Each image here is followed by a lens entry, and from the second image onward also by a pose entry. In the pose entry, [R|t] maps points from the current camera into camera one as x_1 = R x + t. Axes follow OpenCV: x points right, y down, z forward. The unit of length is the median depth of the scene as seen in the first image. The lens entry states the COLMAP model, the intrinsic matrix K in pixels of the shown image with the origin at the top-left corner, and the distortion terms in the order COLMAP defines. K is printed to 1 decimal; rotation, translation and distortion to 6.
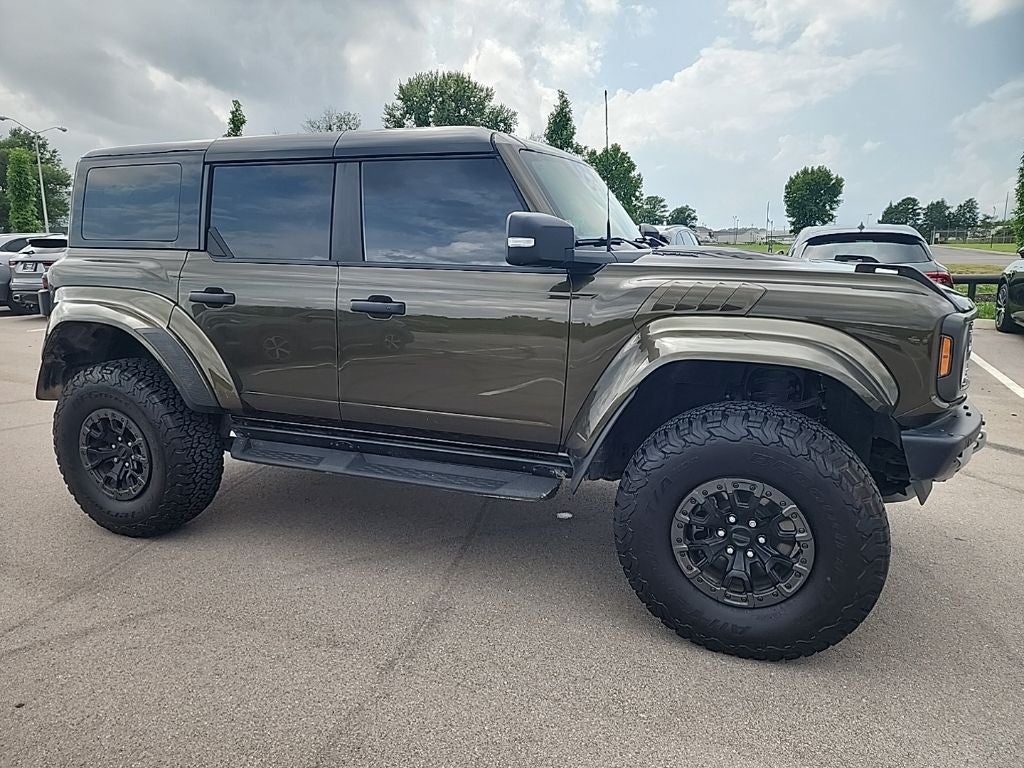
lens RADIAL K [[683.2, 0, 515.6], [0, 683.2, 384.3], [0, 0, 1]] dist [0.064809, -0.056753]
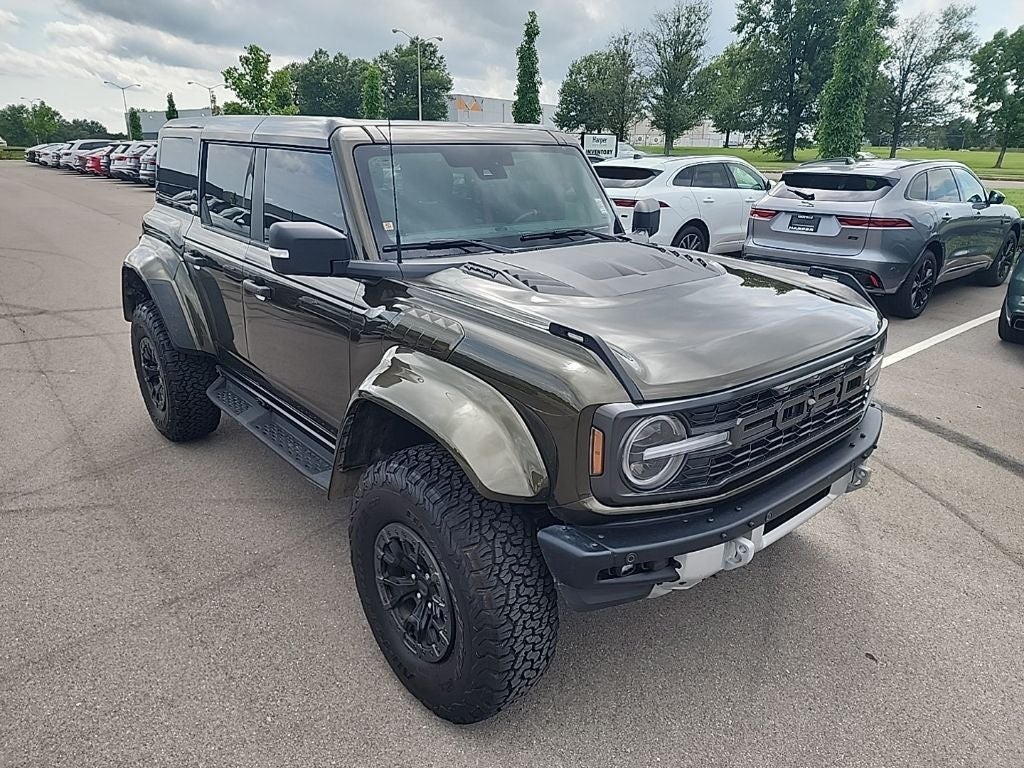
lens RADIAL K [[689.6, 0, 511.0], [0, 689.6, 381.8], [0, 0, 1]] dist [0.067556, -0.061931]
pose [[0.885622, 0.165801, -0.433801, 0.610200], [-0.109611, 0.982334, 0.151678, -0.164210], [0.451286, -0.086780, 0.888150, 0.167891]]
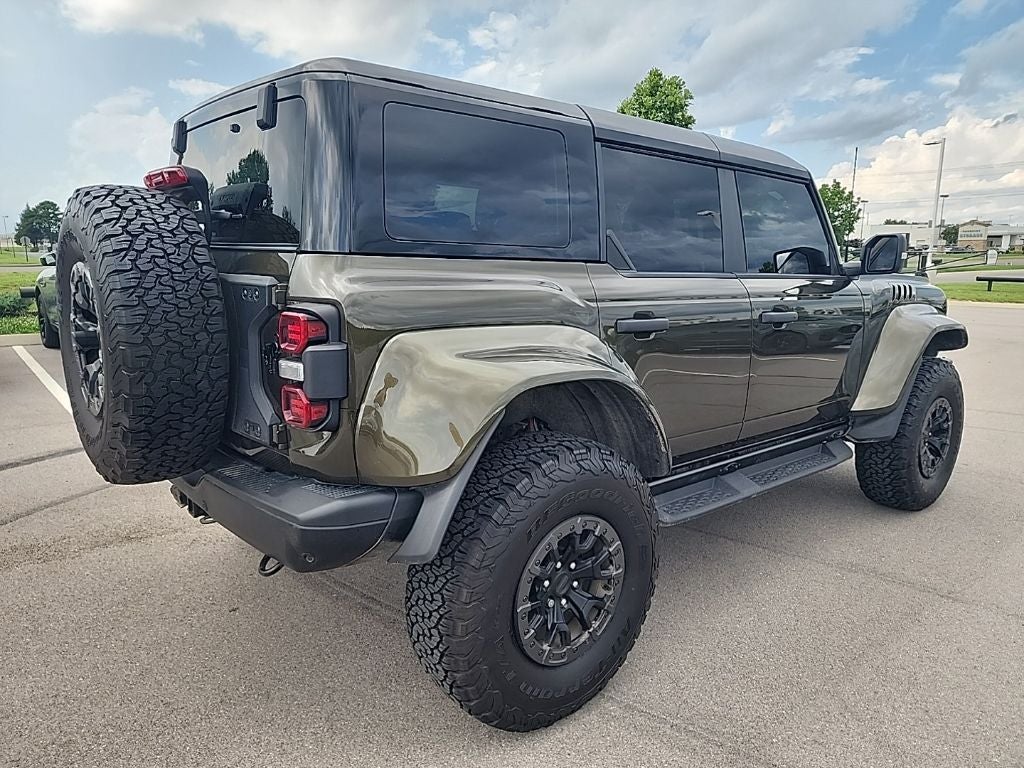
lens RADIAL K [[692.2, 0, 514.4], [0, 692.2, 389.0], [0, 0, 1]] dist [0.067298, -0.059611]
pose [[0.466218, -0.152861, 0.871364, -1.206716], [0.158321, 0.983475, 0.087820, -0.149190], [-0.870388, 0.097011, 0.482714, 0.785645]]
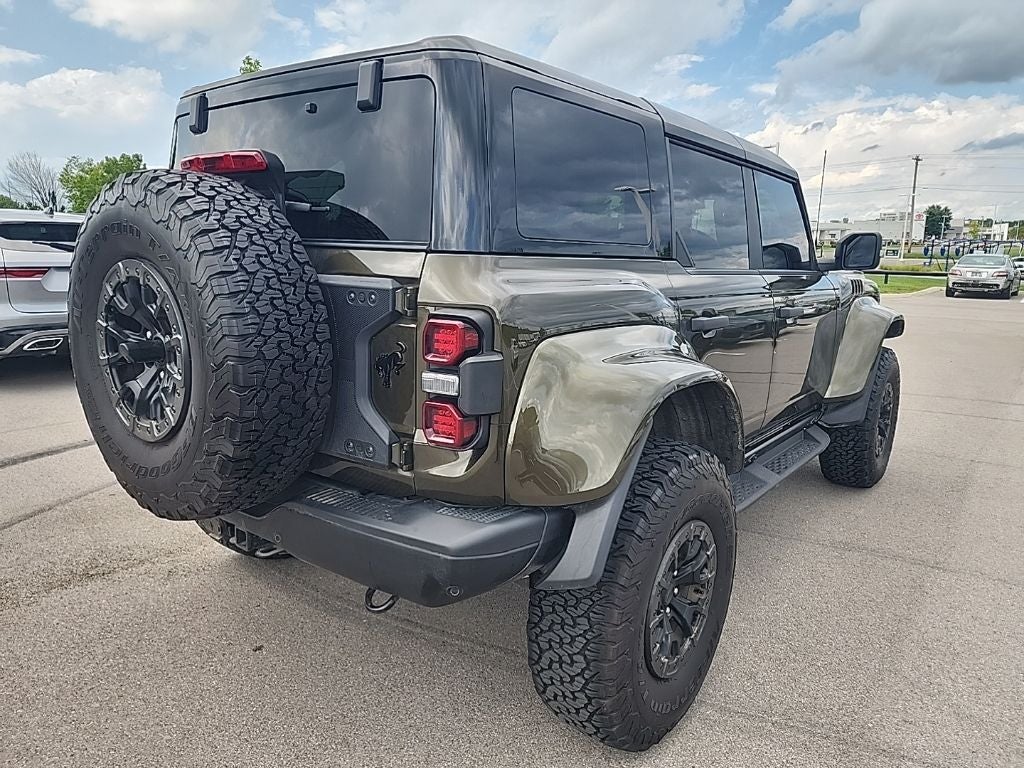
lens RADIAL K [[689.6, 0, 511.0], [0, 689.6, 381.8], [0, 0, 1]] dist [0.067556, -0.061931]
pose [[0.284359, -0.168538, 0.943788, -1.253248], [0.167290, 0.978047, 0.124252, -0.197303], [-0.944010, 0.122554, 0.306311, 1.007388]]
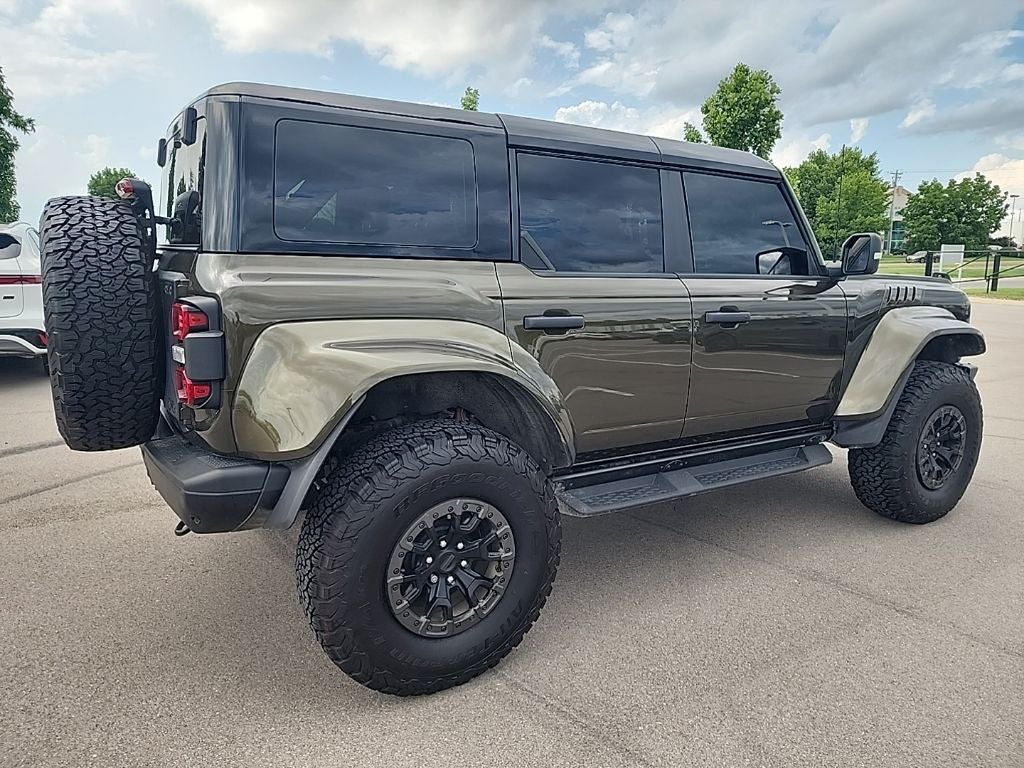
lens RADIAL K [[689.6, 0, 511.0], [0, 689.6, 381.8], [0, 0, 1]] dist [0.067556, -0.061931]
pose [[0.601621, -0.129293, 0.788248, -1.127518], [0.141446, 0.988462, 0.054177, -0.110380], [-0.786158, 0.078901, 0.612968, 0.580149]]
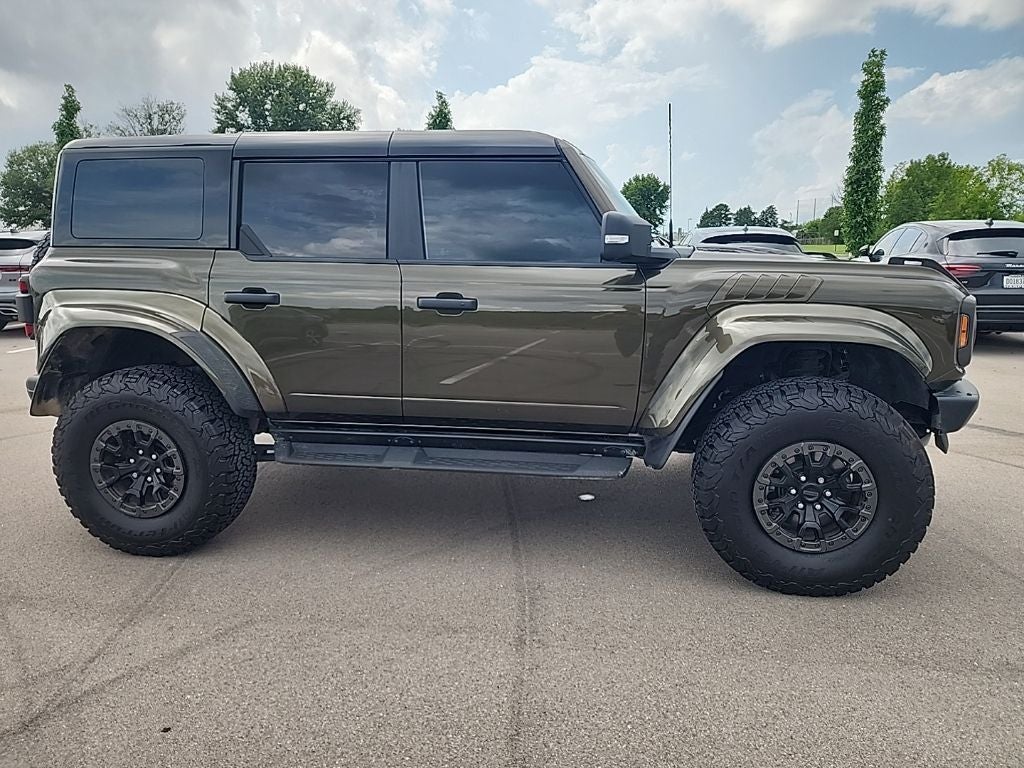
lens RADIAL K [[684.7, 0, 521.1], [0, 684.7, 383.7], [0, 0, 1]] dist [0.062032, -0.057405]
pose [[0.973860, -0.045823, 0.222479, -0.302201], [0.046449, 0.998918, 0.002419, 0.009105], [-0.222349, 0.007978, 0.974935, -0.022578]]
